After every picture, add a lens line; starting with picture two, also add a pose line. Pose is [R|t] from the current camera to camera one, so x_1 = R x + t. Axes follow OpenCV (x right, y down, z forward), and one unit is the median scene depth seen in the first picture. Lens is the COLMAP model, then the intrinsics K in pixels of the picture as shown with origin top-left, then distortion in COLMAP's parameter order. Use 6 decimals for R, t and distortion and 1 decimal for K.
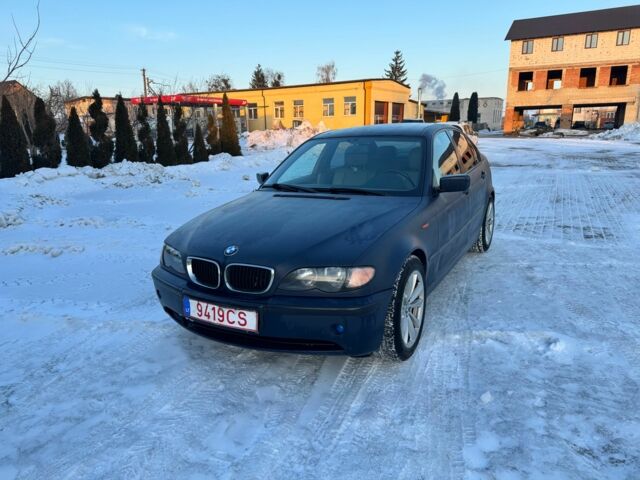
lens RADIAL K [[464.2, 0, 323.3], [0, 464.2, 241.3], [0, 0, 1]] dist [0.077163, -0.111735]
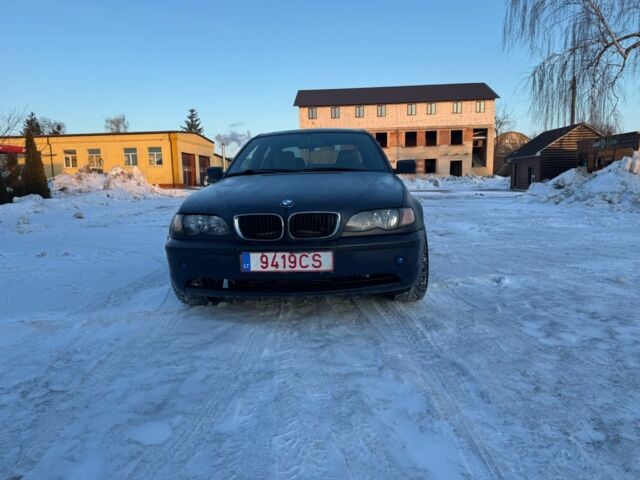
lens RADIAL K [[464.2, 0, 323.3], [0, 464.2, 241.3], [0, 0, 1]] dist [0.077163, -0.111735]
pose [[0.892883, -0.051813, 0.447298, -0.536806], [0.111429, 0.987886, -0.107999, 0.203256], [-0.436284, 0.146273, 0.887841, 0.049716]]
